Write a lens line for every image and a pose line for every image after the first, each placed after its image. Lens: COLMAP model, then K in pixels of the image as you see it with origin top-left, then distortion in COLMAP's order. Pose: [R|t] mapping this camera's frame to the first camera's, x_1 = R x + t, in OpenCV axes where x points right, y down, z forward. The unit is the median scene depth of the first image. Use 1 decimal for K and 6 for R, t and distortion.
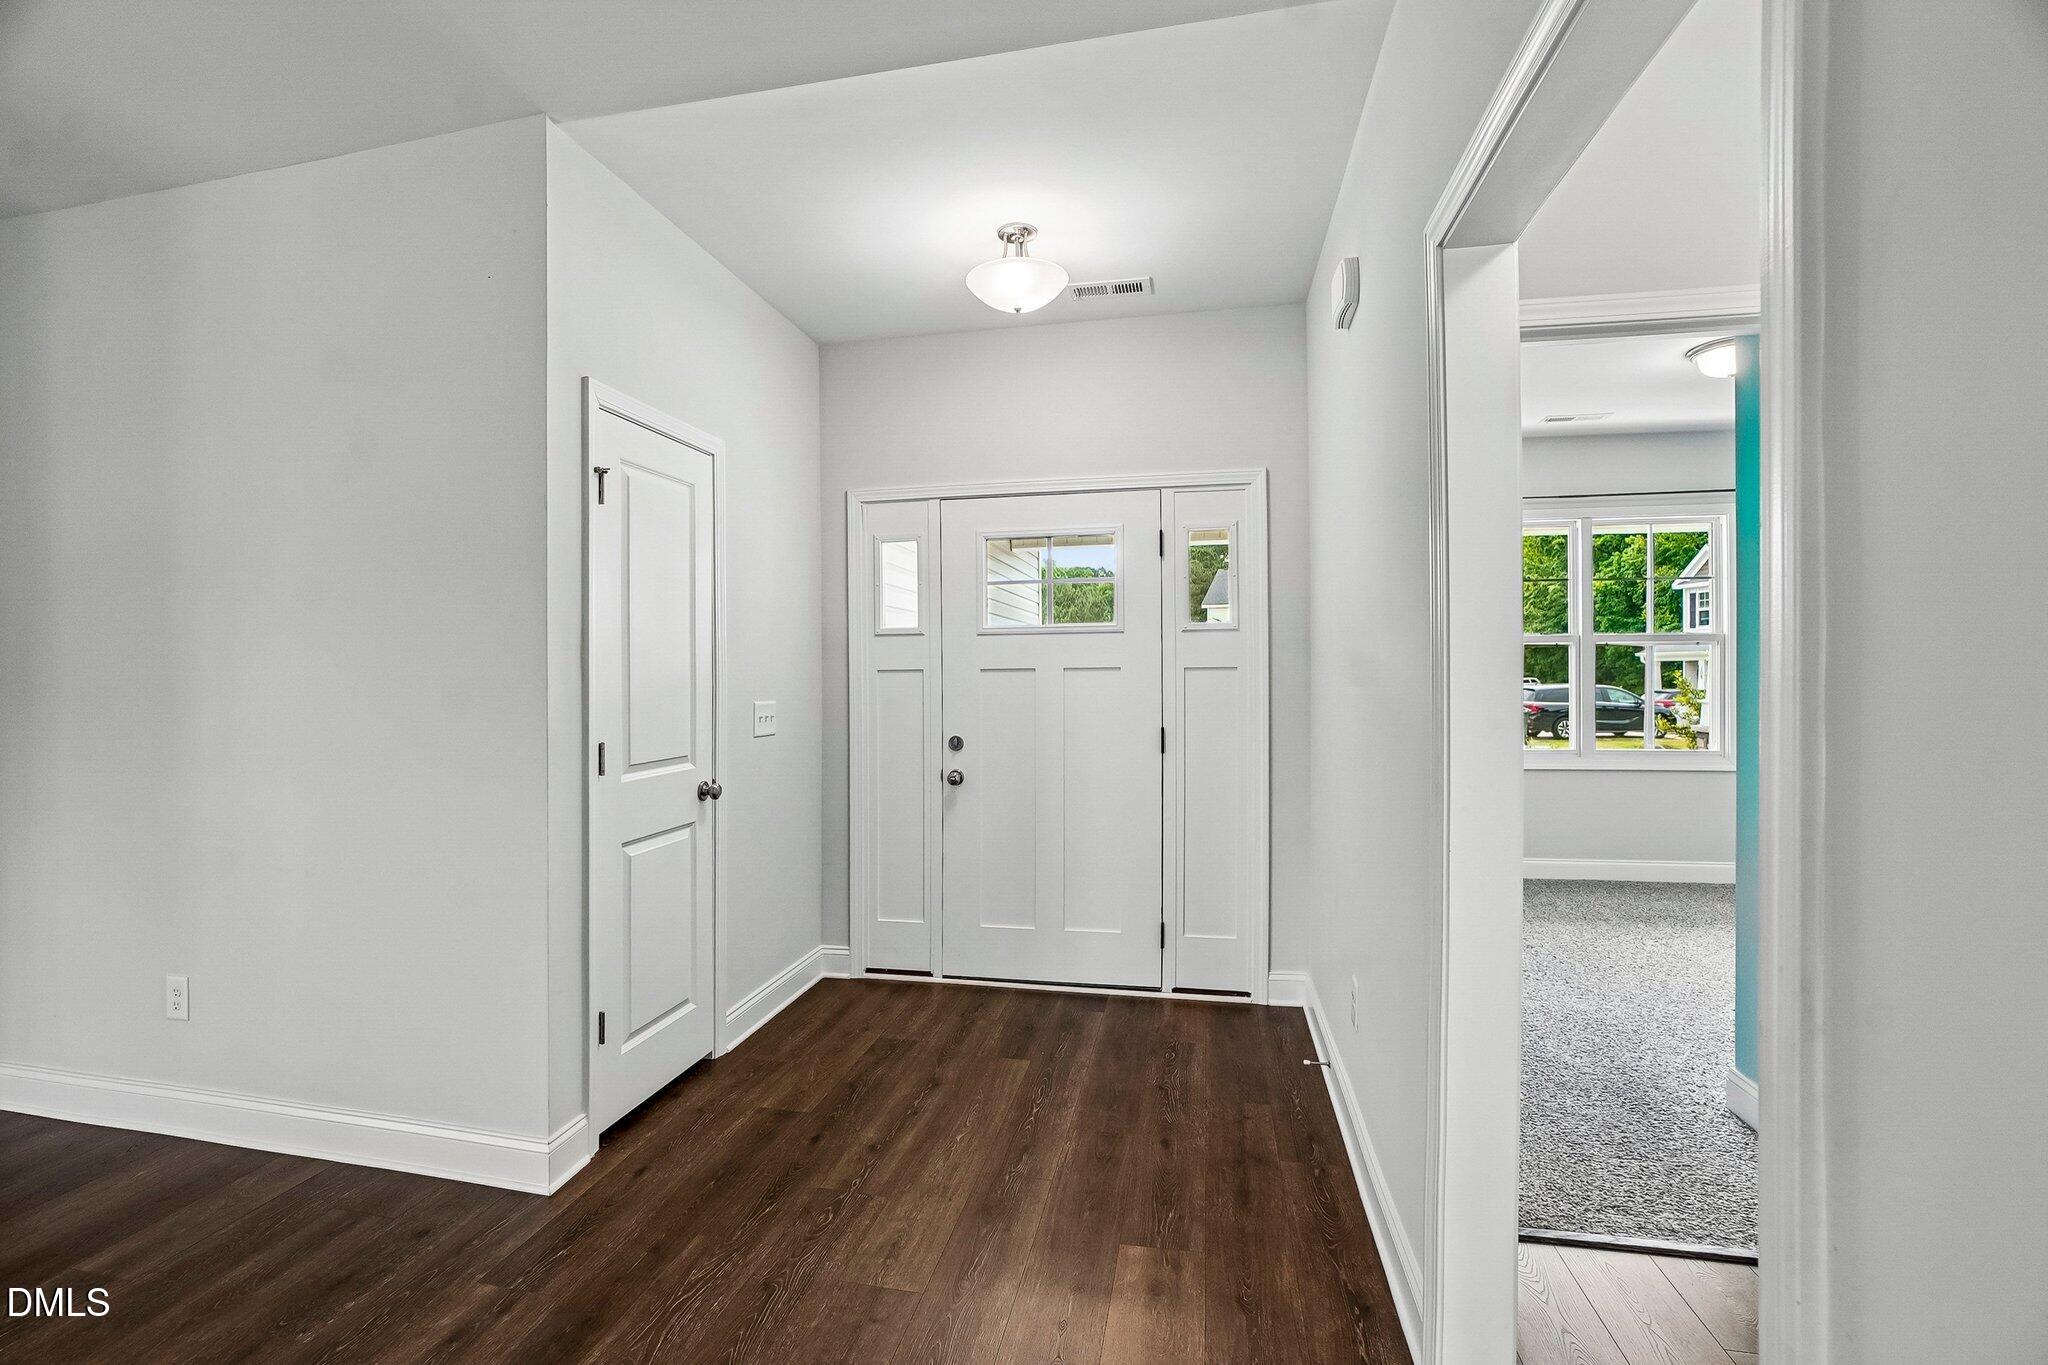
lens RADIAL K [[935.9, 0, 1020.9], [0, 935.9, 675.1], [0, 0, 1]] dist [0.000397, 0.000520]
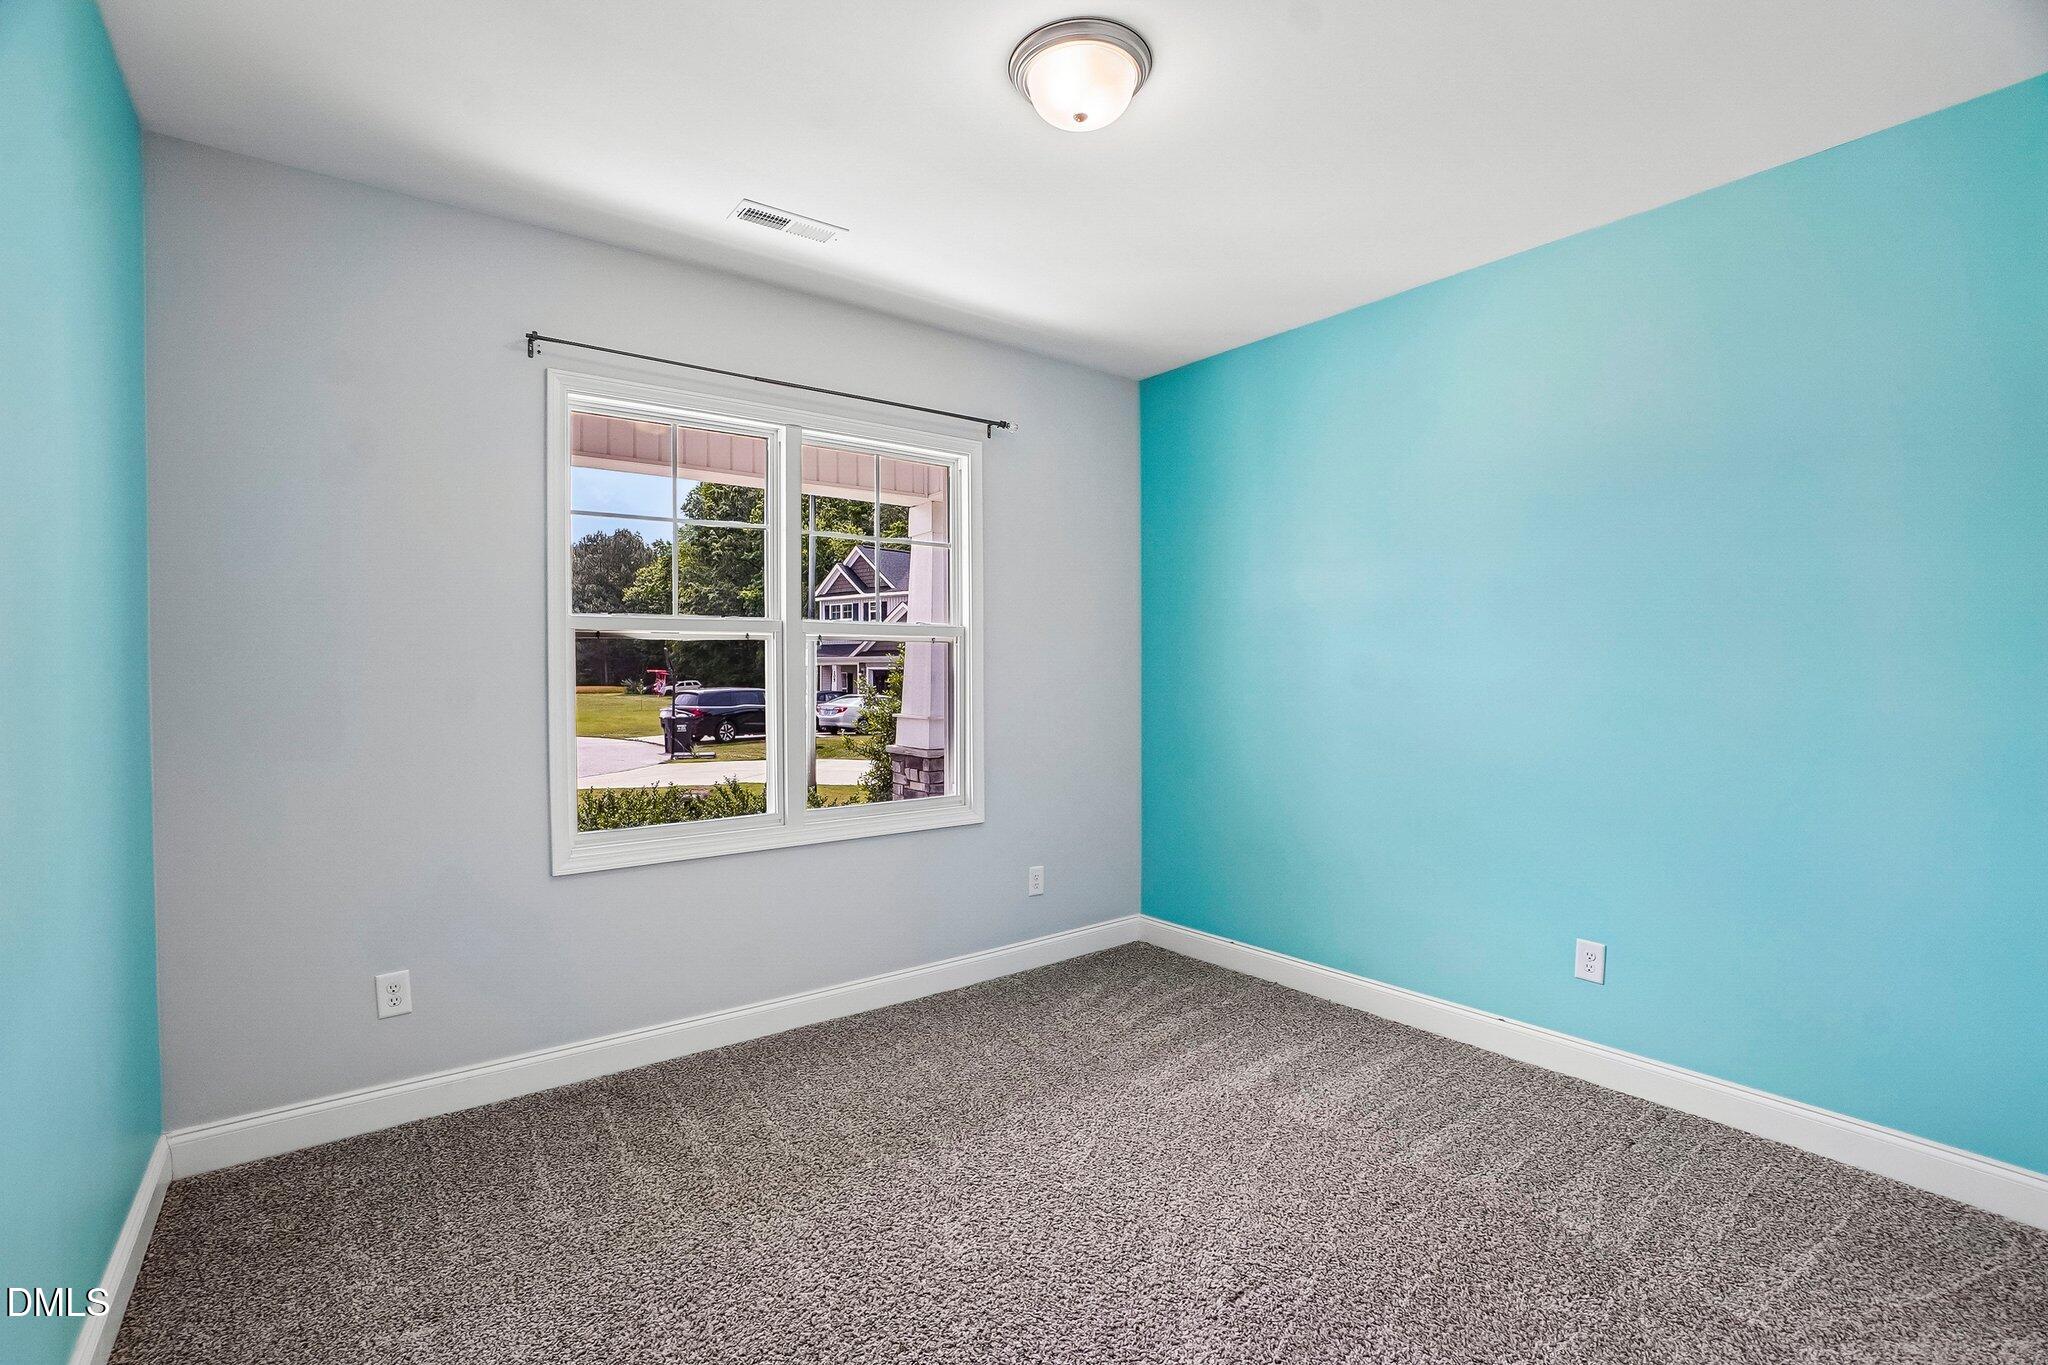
lens RADIAL K [[935.9, 0, 1021.8], [0, 935.9, 678.8], [0, 0, 1]] dist [0.000397, 0.000520]
pose [[0.669793, -0.007129, 0.742514, 0.247235], [0.007836, 0.999966, 0.002532, -0.006883], [-0.742507, 0.004122, 0.669826, 0.471808]]
